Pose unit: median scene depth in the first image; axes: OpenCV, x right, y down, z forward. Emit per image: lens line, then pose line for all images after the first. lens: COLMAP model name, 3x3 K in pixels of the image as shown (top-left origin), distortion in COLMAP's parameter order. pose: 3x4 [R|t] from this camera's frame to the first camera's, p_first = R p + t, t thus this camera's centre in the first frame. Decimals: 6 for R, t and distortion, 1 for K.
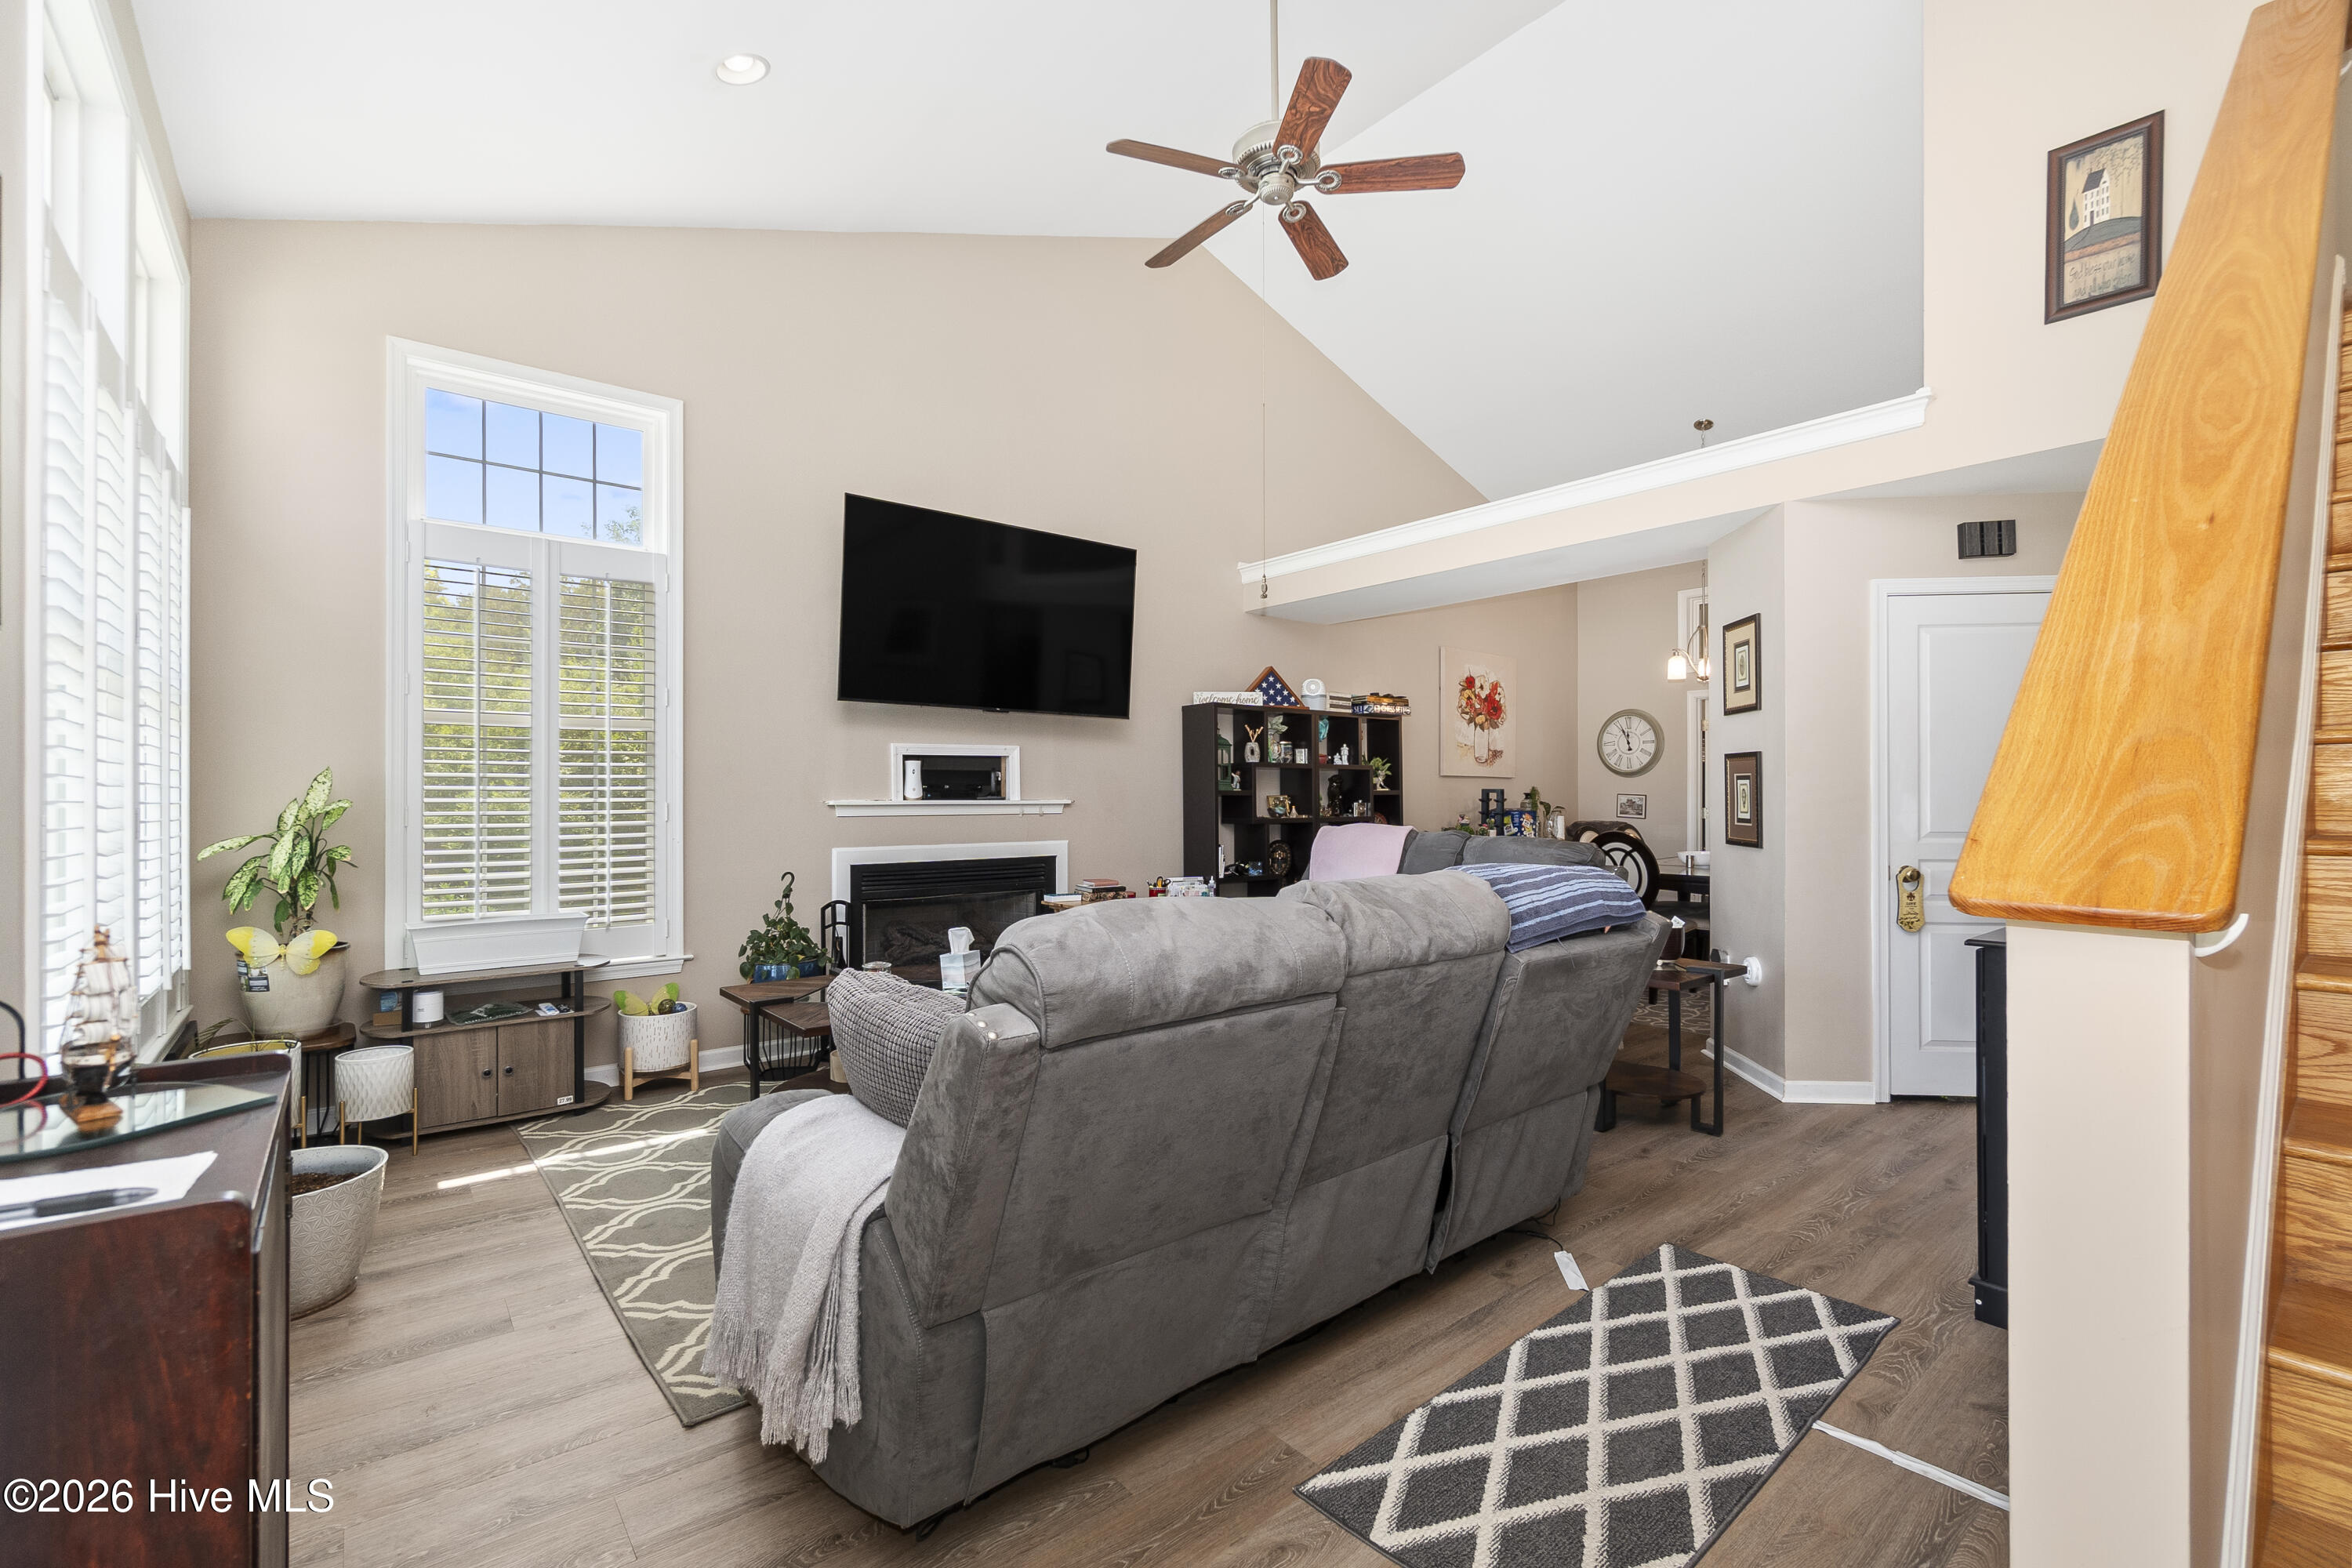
lens RADIAL K [[1012.8, 0, 1164.7], [0, 1012.8, 793.6], [0, 0, 1]] dist [-0.006720, 0.001584]
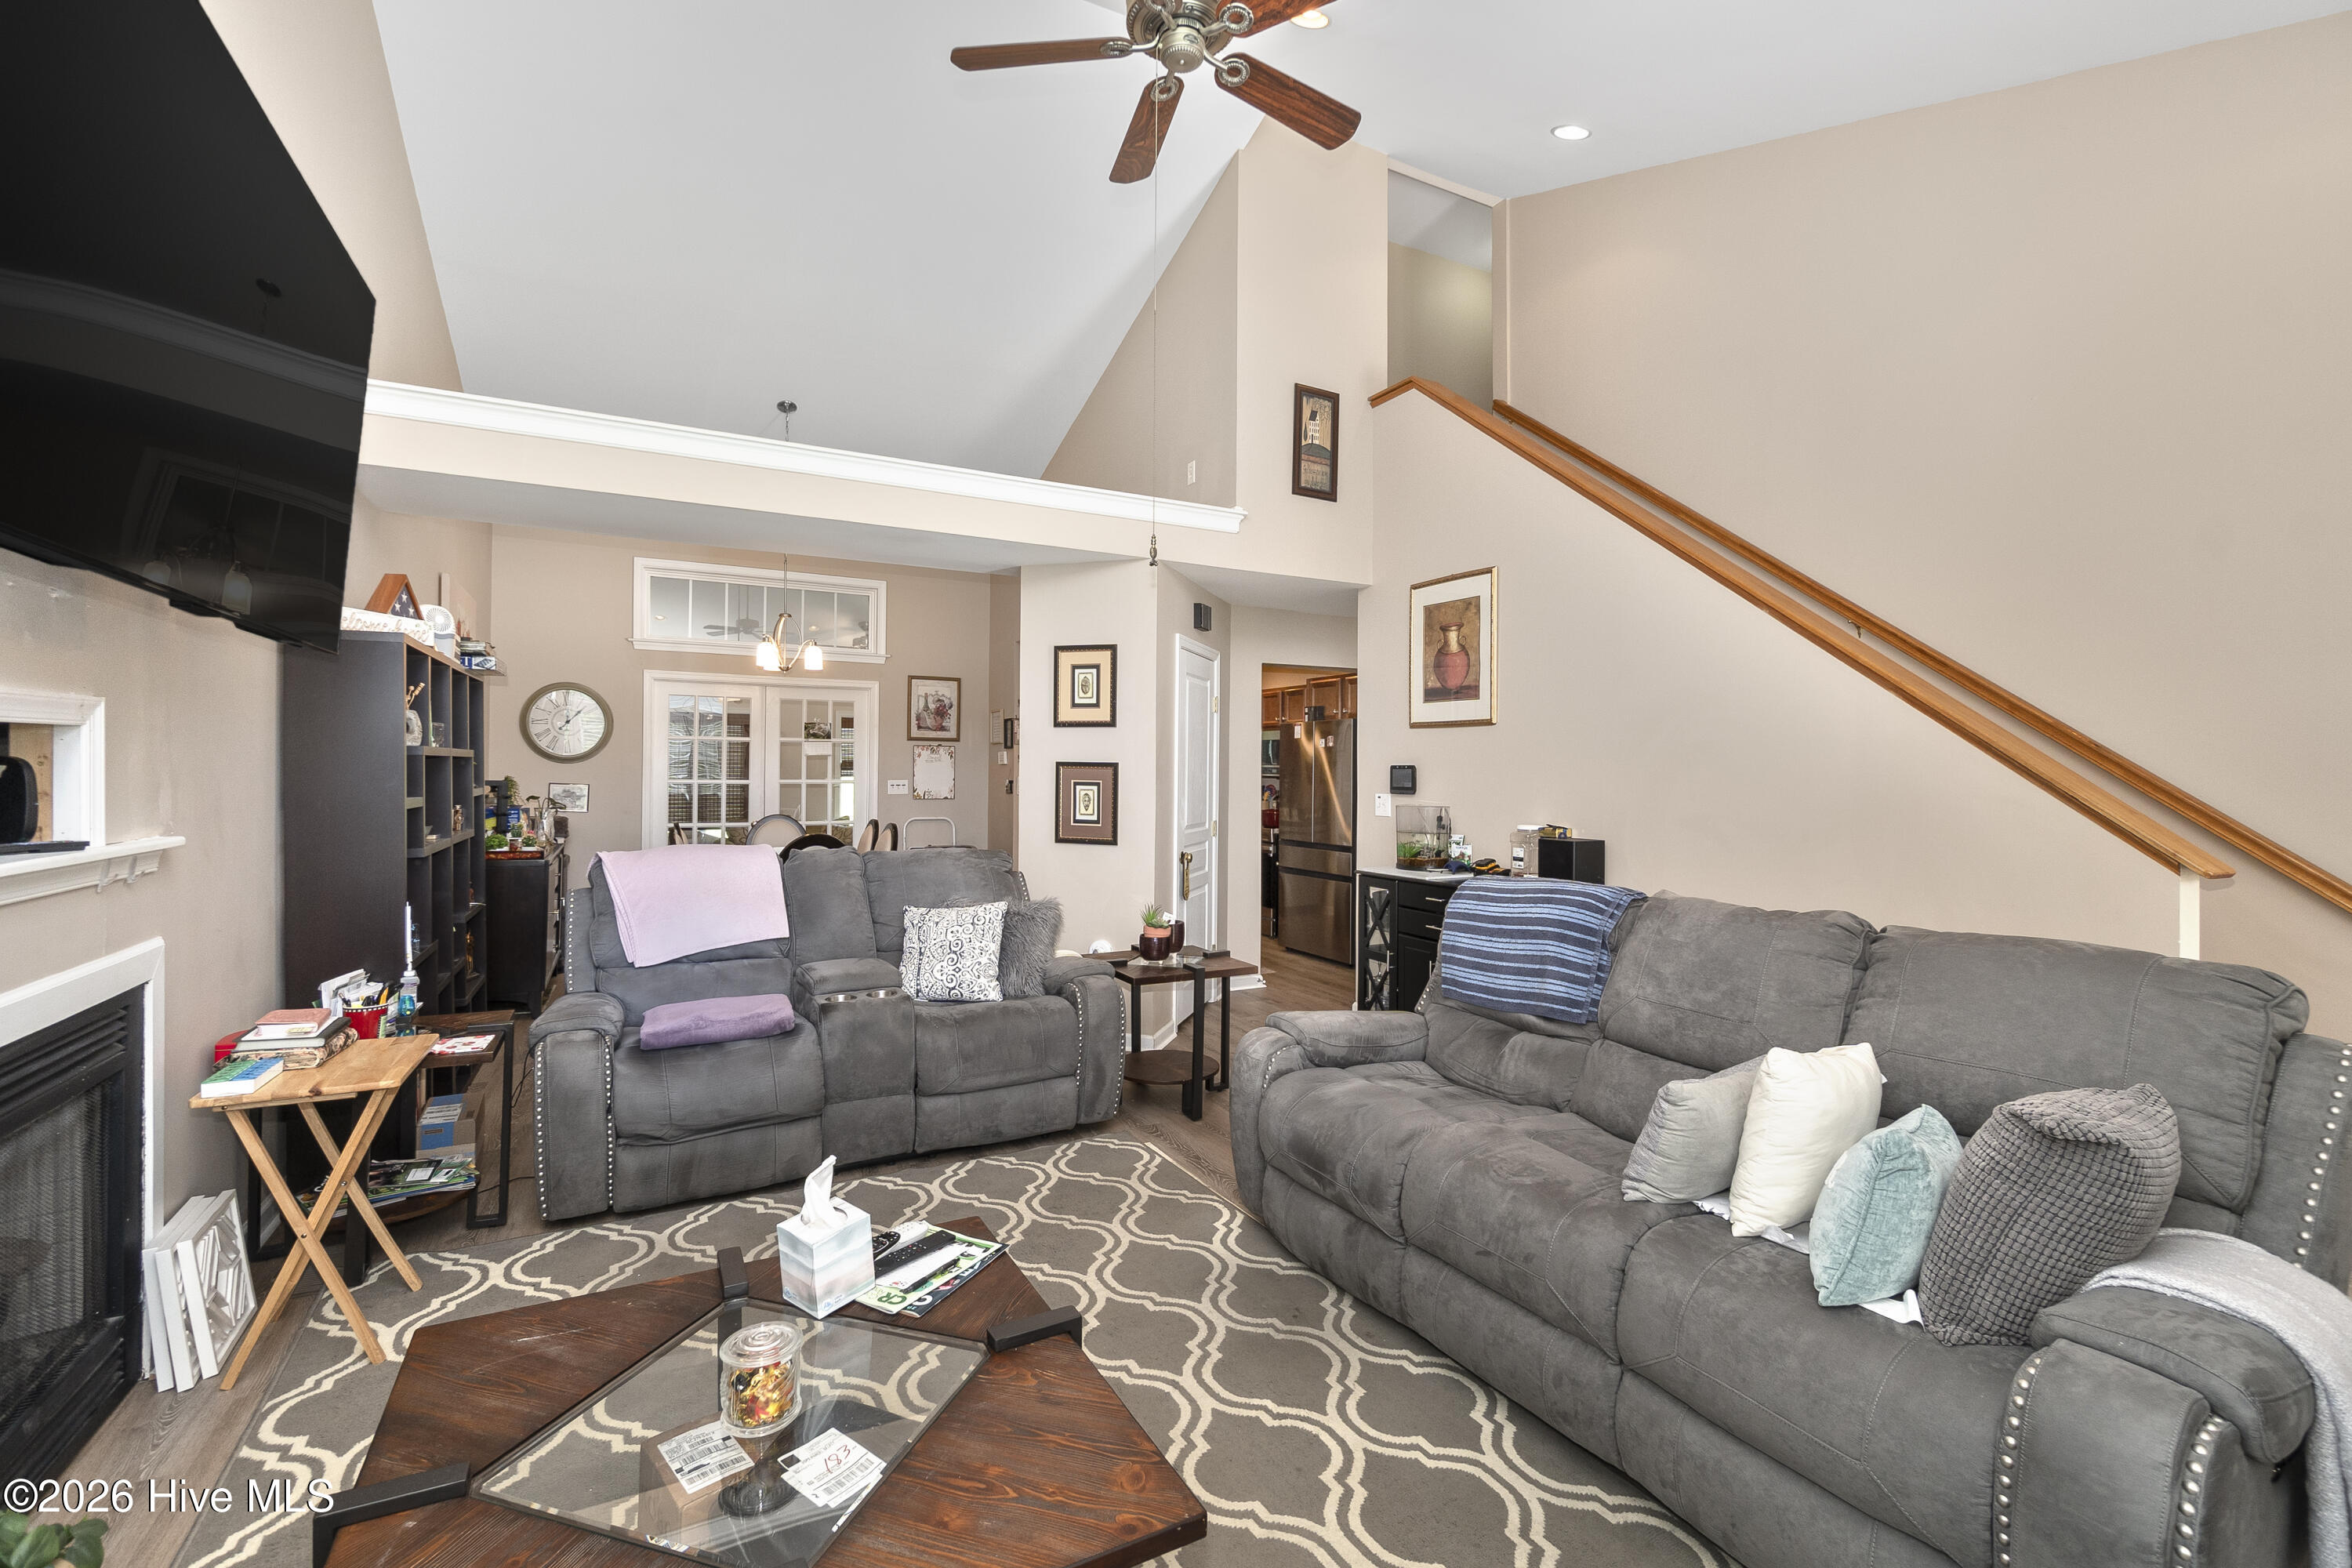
lens RADIAL K [[1012.8, 0, 1174.5], [0, 1012.8, 764.8], [0, 0, 1]] dist [-0.006720, 0.001584]
pose [[0.198477, 0.007124, 0.980080, -0.689572], [-0.011290, 0.999924, -0.004982, -0.042487], [-0.980040, -0.010076, 0.198542, 0.880983]]
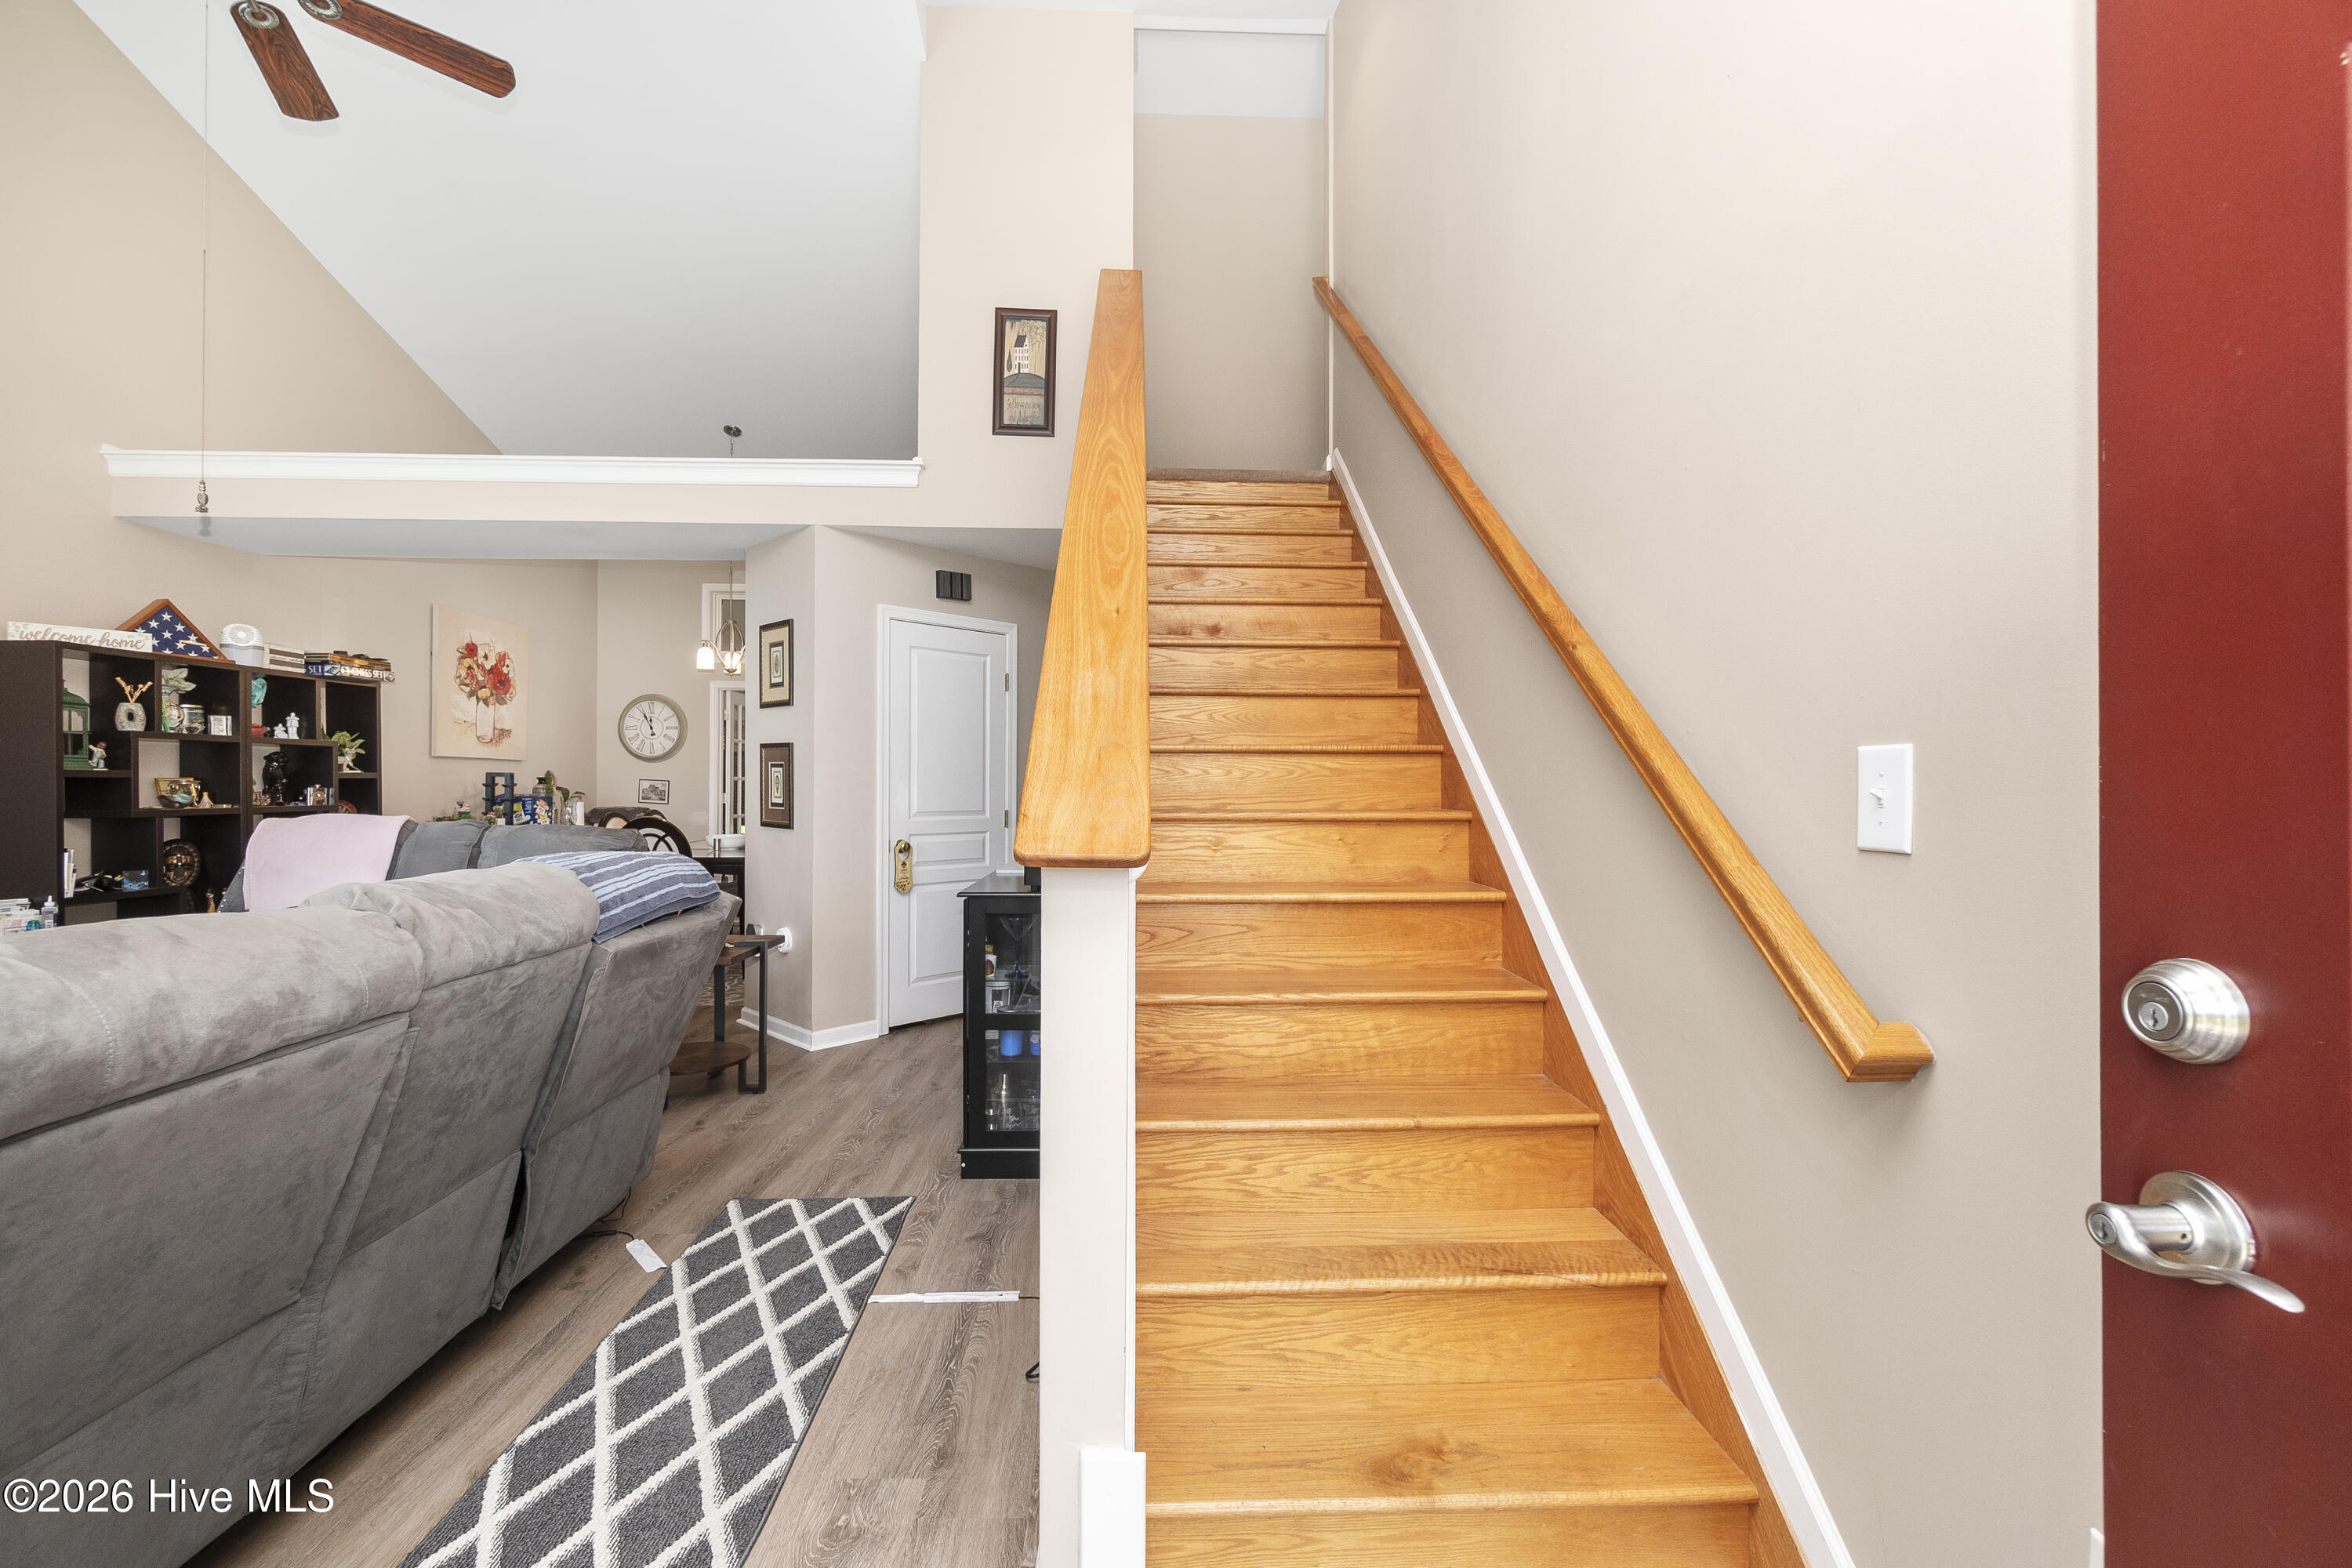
lens RADIAL K [[1012.8, 0, 1166.7], [0, 1012.8, 784.0], [0, 0, 1]] dist [-0.006720, 0.001584]
pose [[0.606009, 0.004143, 0.795447, -0.063007], [-0.008131, 0.999966, 0.000987, -0.000461], [-0.795416, -0.007066, 0.606022, -0.011598]]
